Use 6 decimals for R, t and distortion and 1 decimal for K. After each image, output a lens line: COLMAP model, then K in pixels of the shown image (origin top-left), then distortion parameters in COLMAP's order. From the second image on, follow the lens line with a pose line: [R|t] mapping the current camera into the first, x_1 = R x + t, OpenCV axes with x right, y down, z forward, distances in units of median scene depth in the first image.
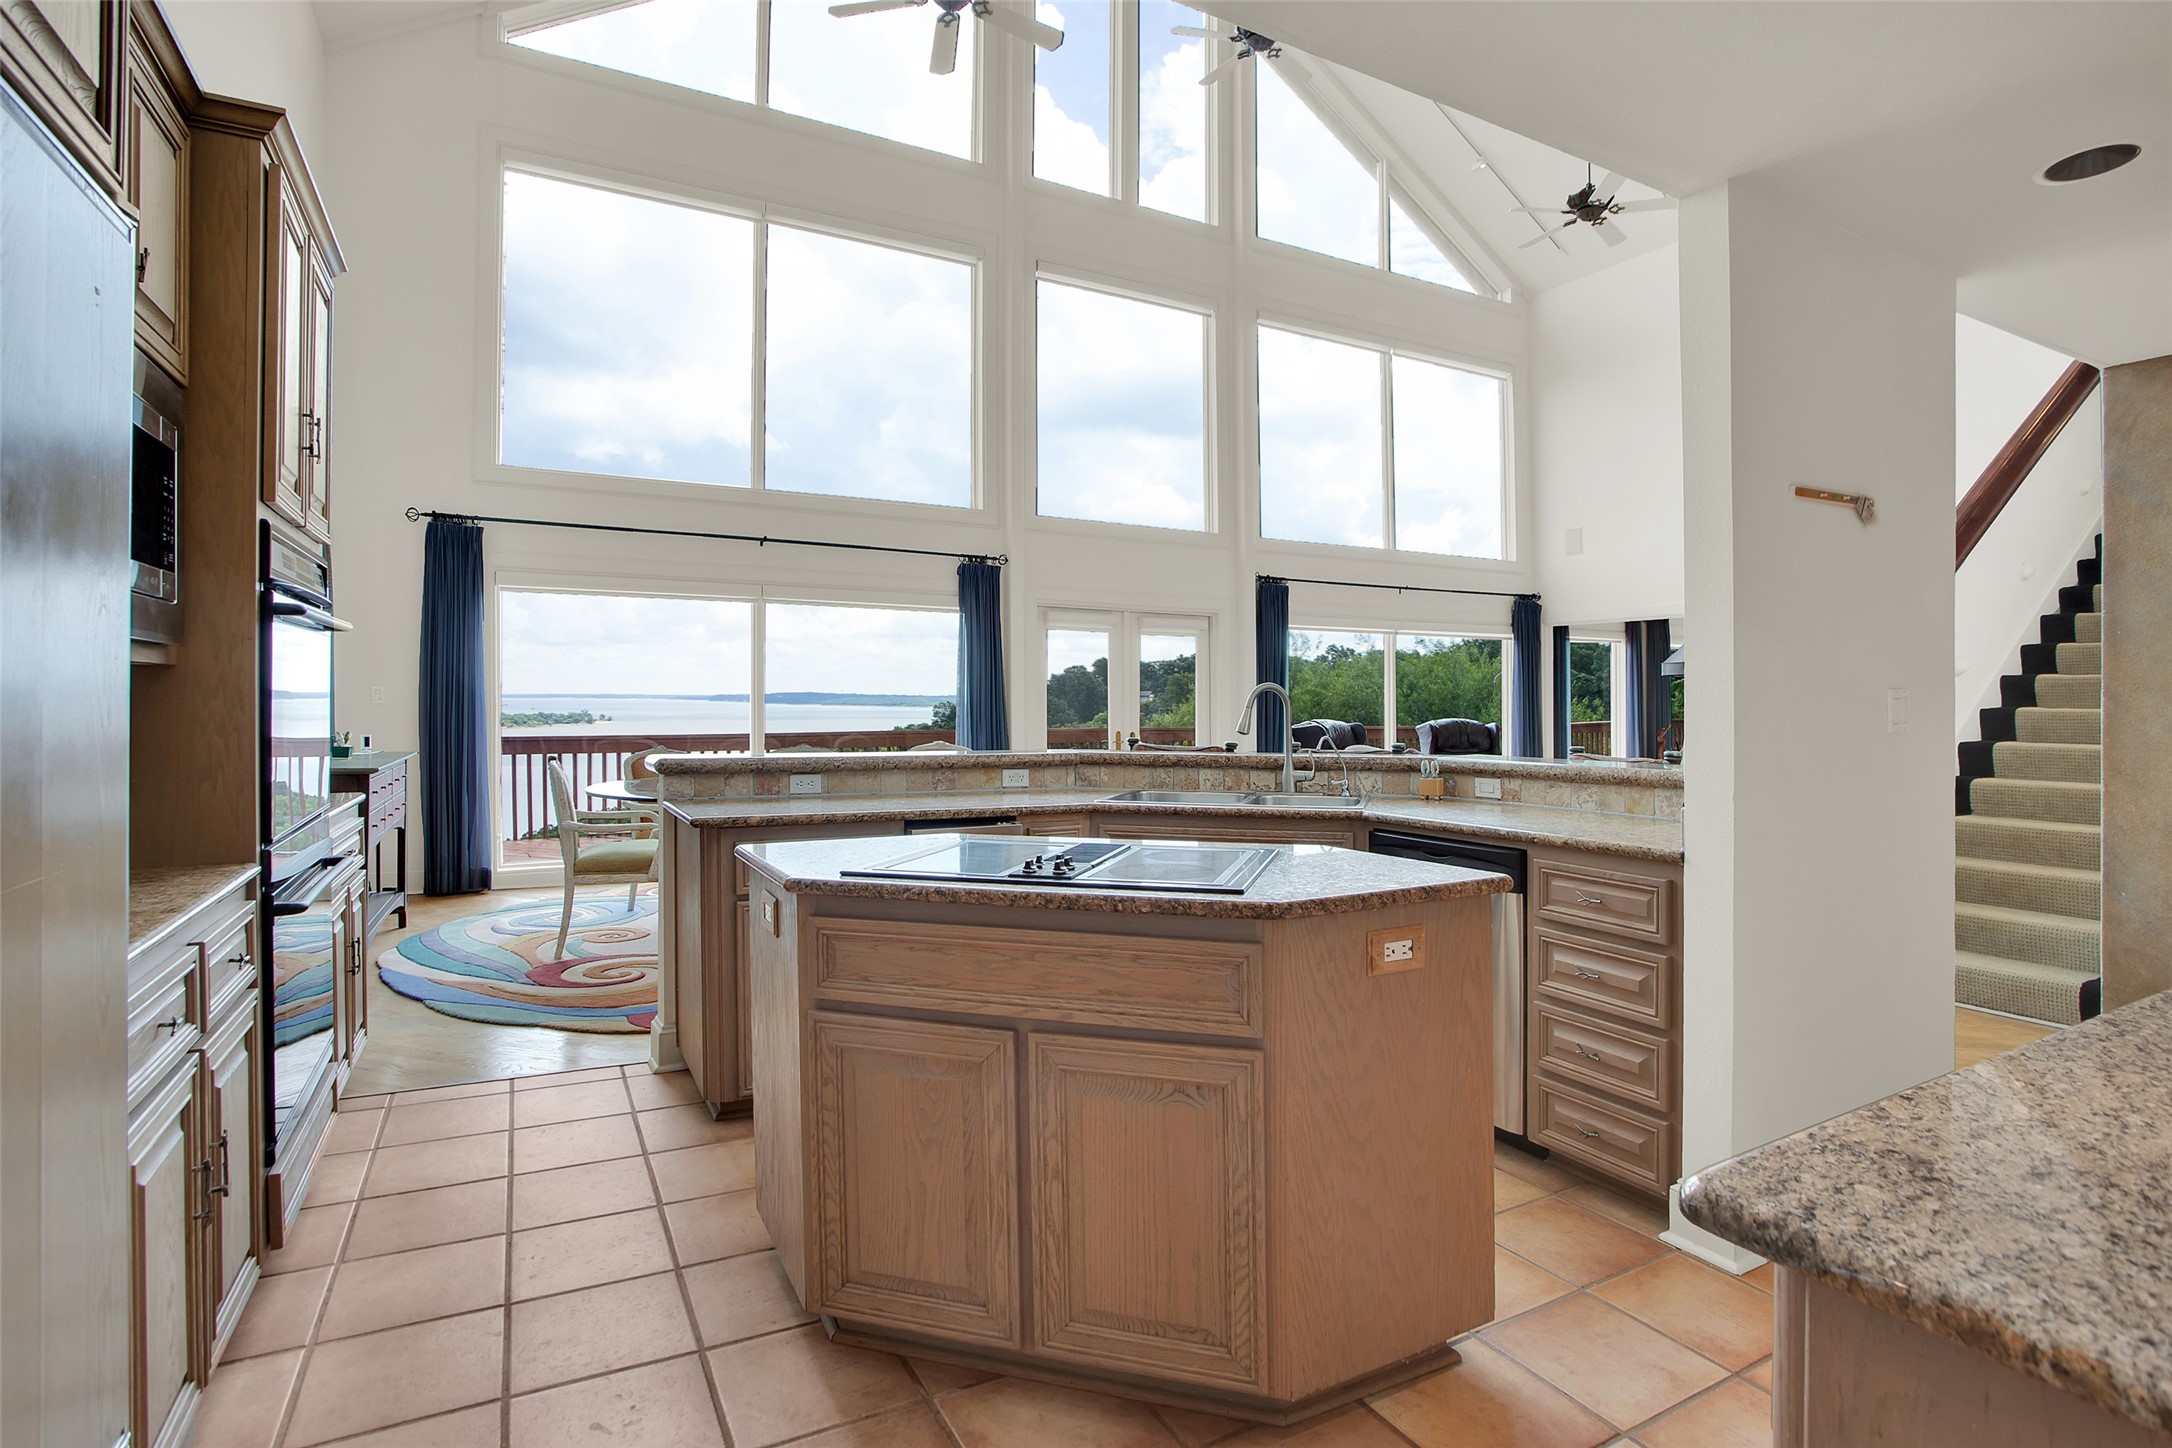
lens RADIAL K [[1024.0, 0, 1086.0], [0, 1024.0, 724.0], [0, 0, 1]] dist [-0.044130, 0.000164]
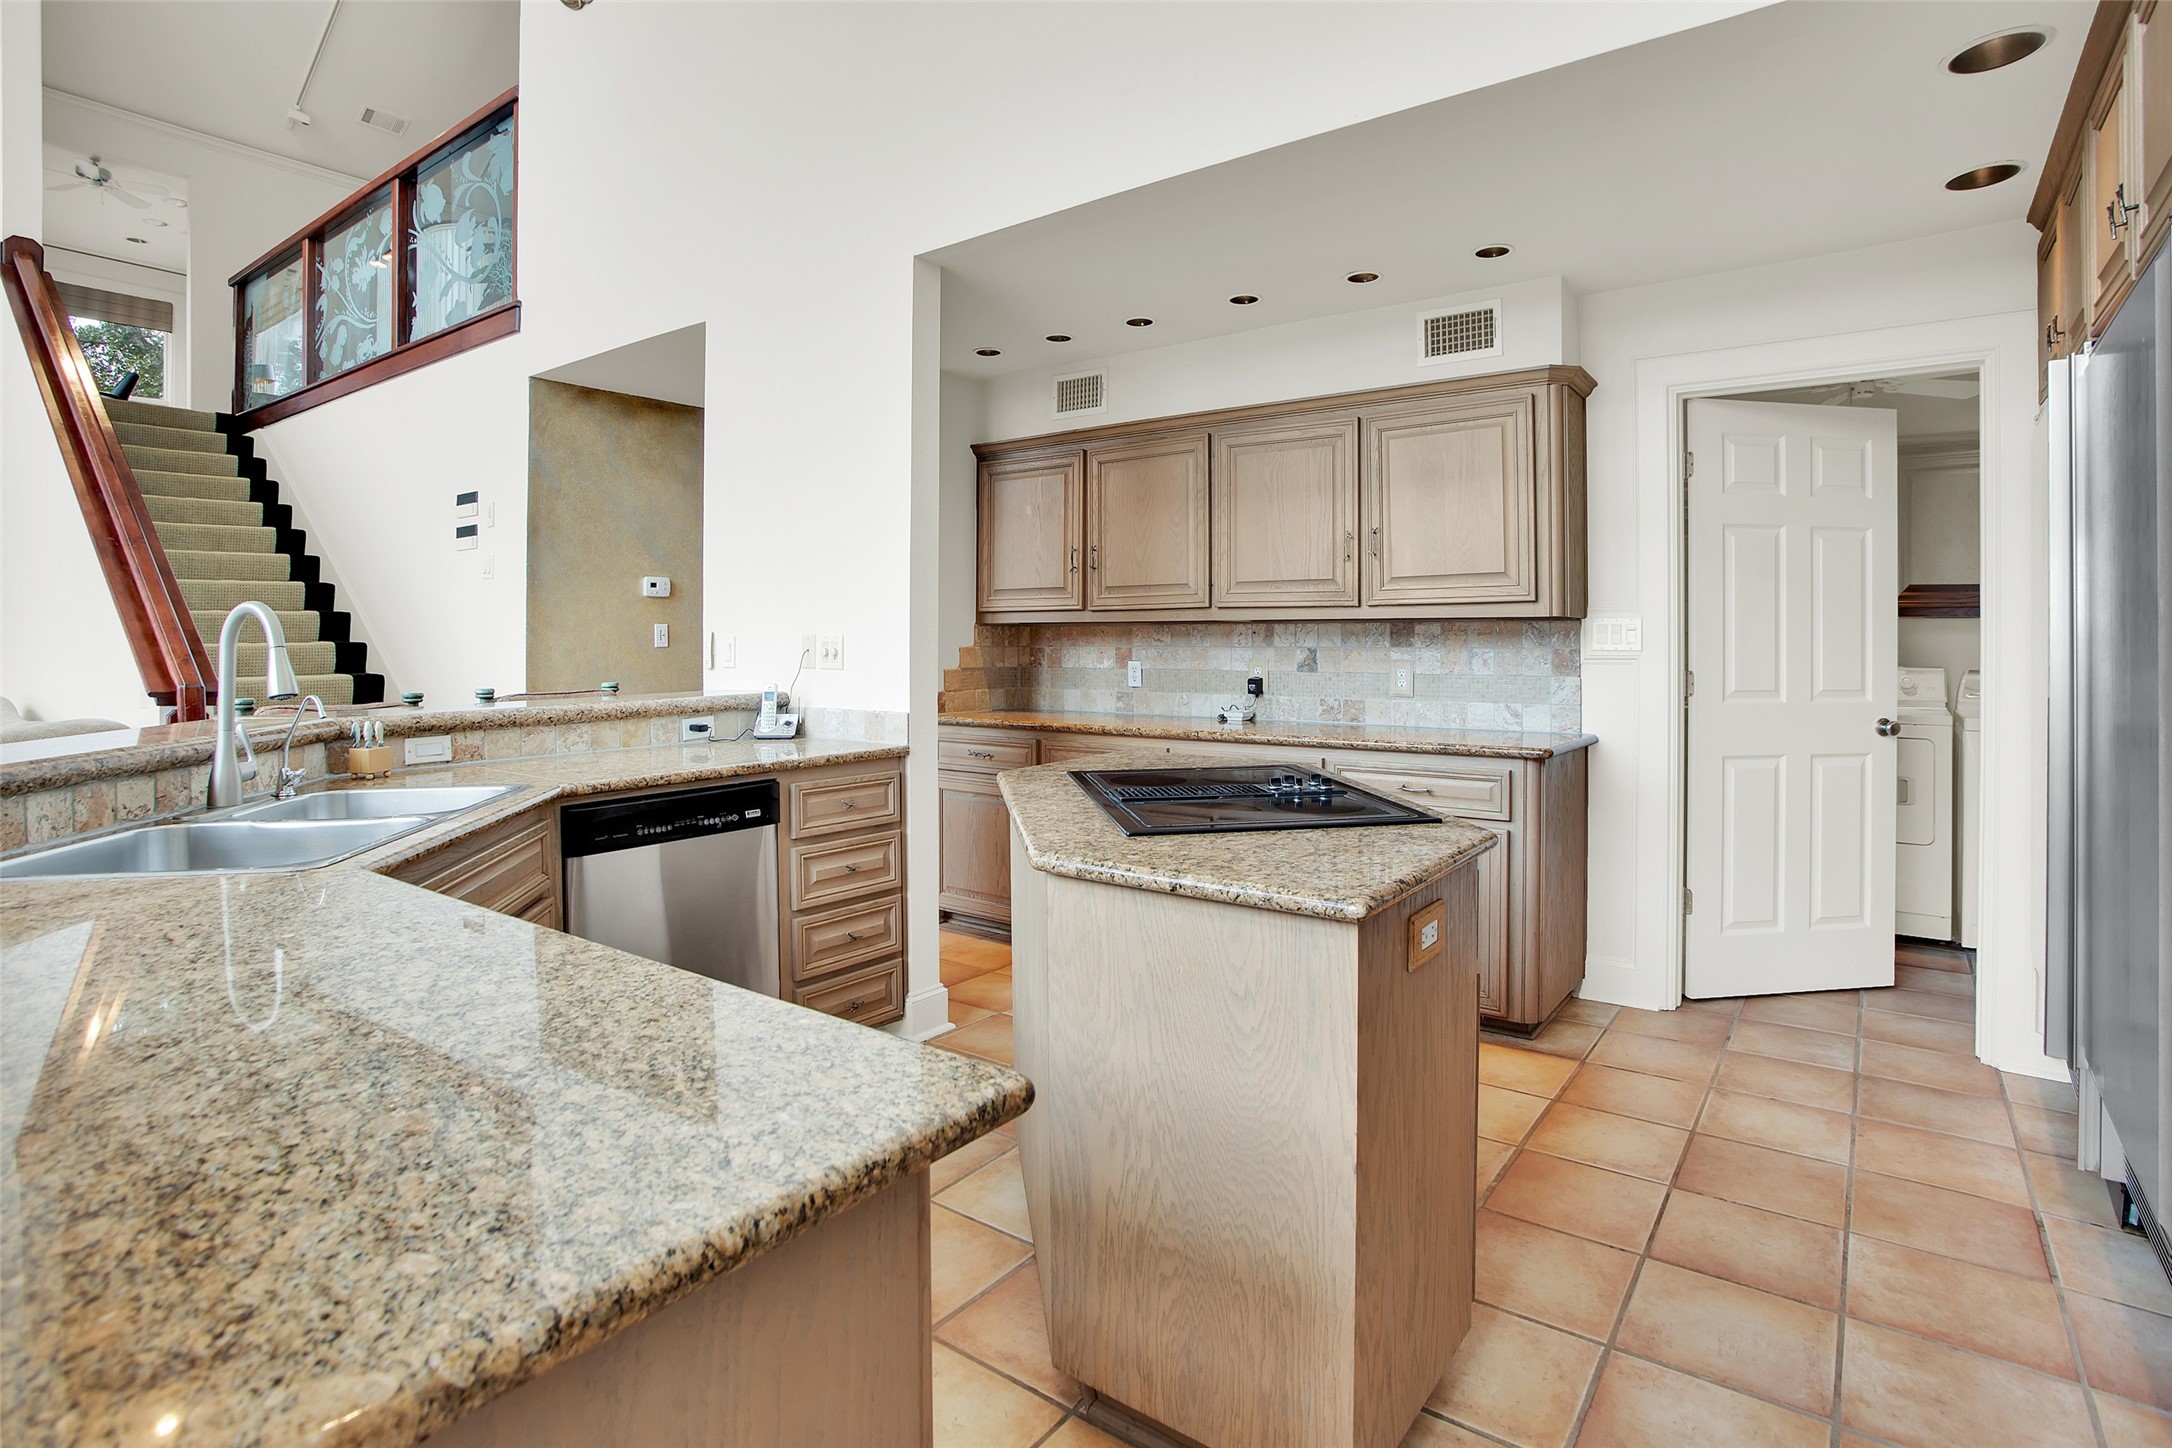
lens RADIAL K [[1080.0, 0, 1086.4], [0, 1080.0, 639.1], [0, 0, 1]] dist [0.000115, 0.000006]
pose [[-0.416561, -0.001512, 0.909106, -0.642170], [0.019225, 0.999760, 0.010472, -0.020565], [-0.908904, 0.021840, -0.416432, 1.090155]]
